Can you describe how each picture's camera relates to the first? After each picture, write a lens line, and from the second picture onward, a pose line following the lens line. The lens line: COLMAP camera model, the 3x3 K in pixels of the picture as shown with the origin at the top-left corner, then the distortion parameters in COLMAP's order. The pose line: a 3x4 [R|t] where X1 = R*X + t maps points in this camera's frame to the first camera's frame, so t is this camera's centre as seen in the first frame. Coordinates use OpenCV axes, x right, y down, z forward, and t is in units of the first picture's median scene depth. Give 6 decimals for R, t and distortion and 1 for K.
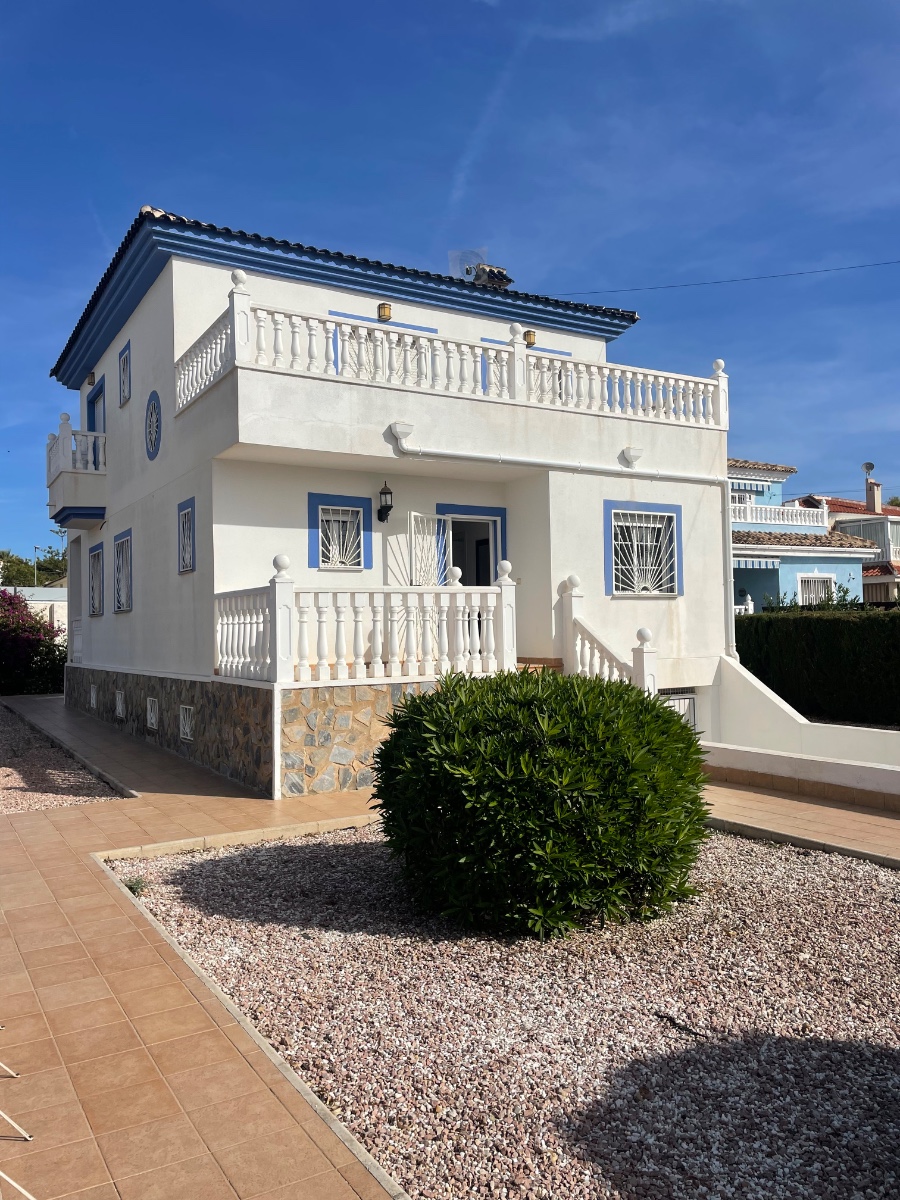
lens RADIAL K [[915.6, 0, 446.1], [0, 915.6, 593.6], [0, 0, 1]] dist [0.027547, -0.025835]
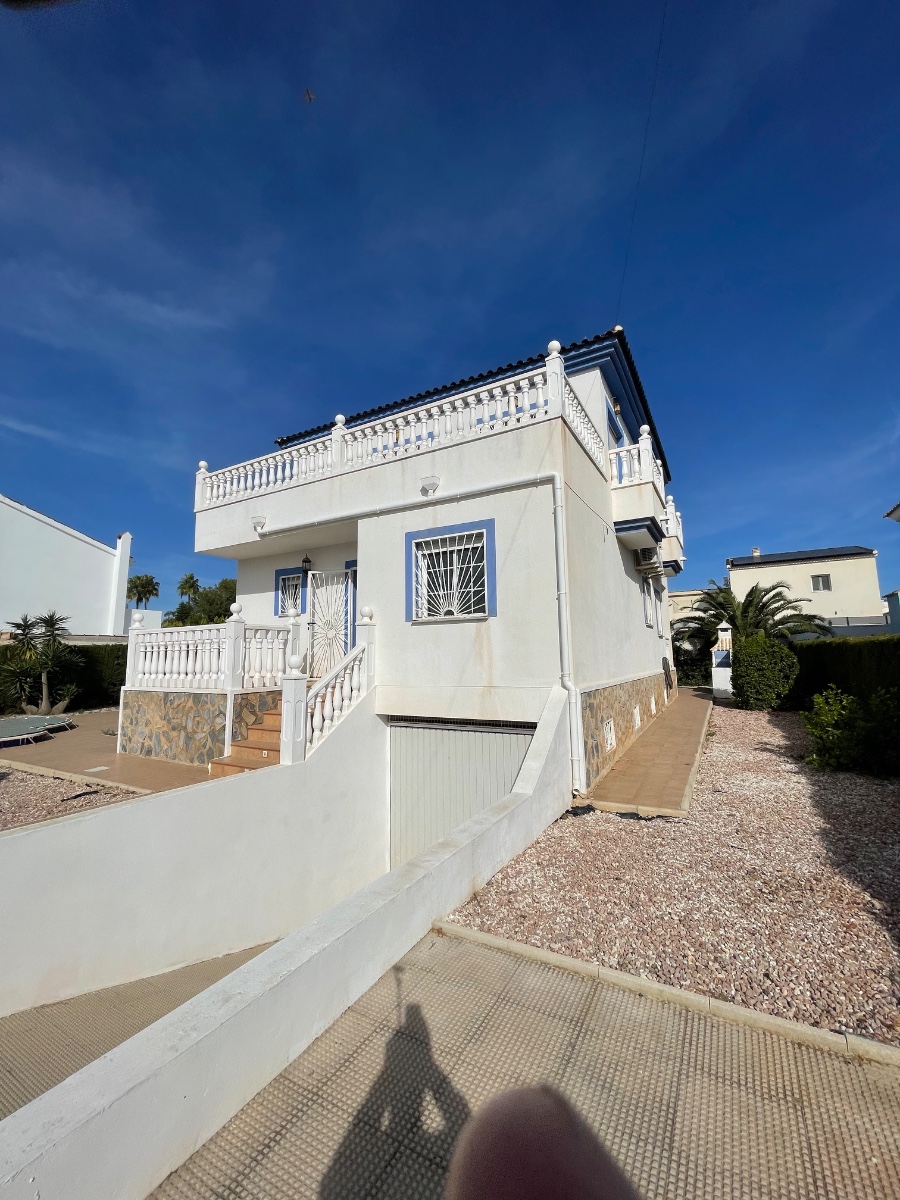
lens RADIAL K [[485.7, 0, 453.8], [0, 485.7, 588.7], [0, 0, 1]] dist [-0.003913, 0.000511]
pose [[0.493639, -0.104183, -0.863404, 0.670789], [0.048209, 0.994550, -0.092445, 0.017712], [0.868330, 0.004011, 0.495971, 0.749608]]
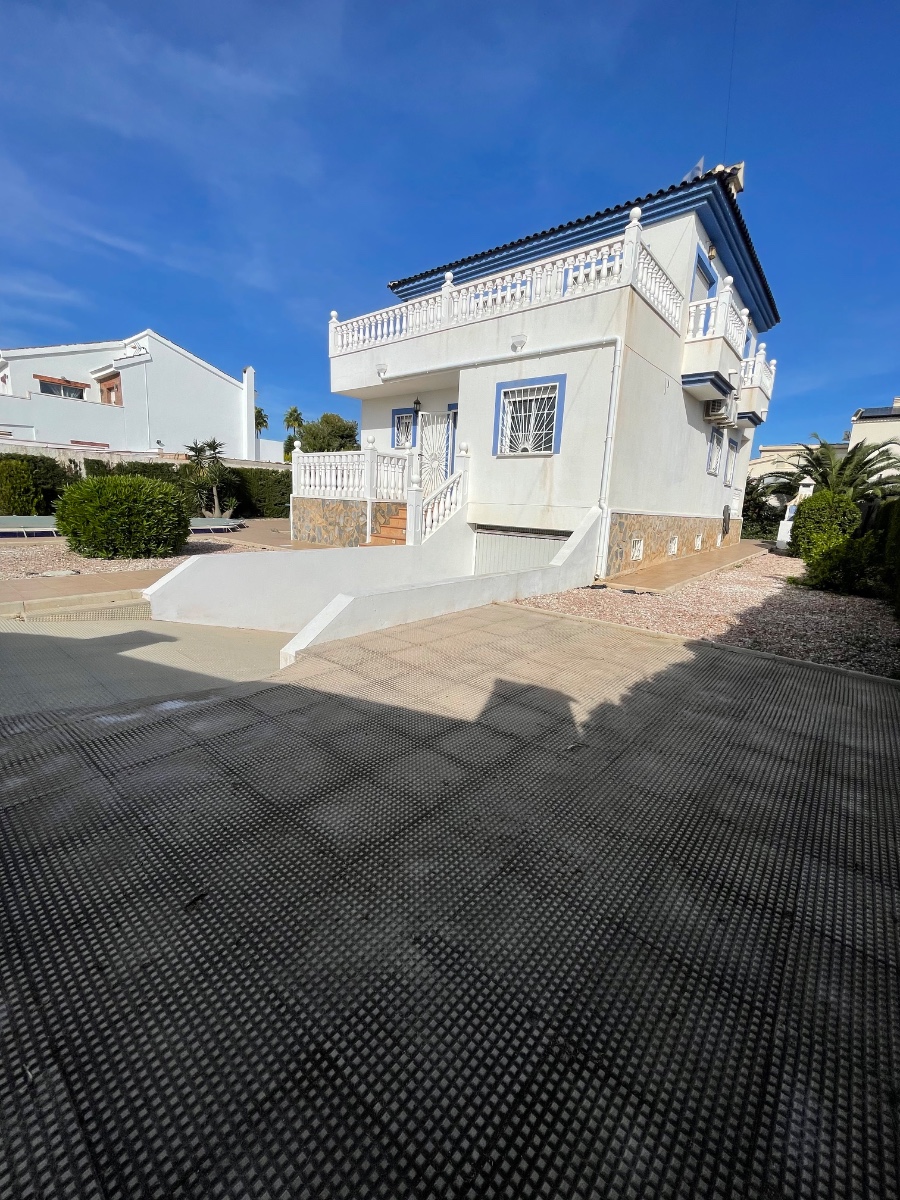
lens RADIAL K [[485.7, 0, 454.2], [0, 485.7, 595.2], [0, 0, 1]] dist [-0.003913, 0.000511]
pose [[0.328680, 0.218547, -0.918807, 0.867440], [-0.008047, 0.973471, 0.228671, 0.039669], [0.944407, -0.067766, 0.321719, 0.669771]]
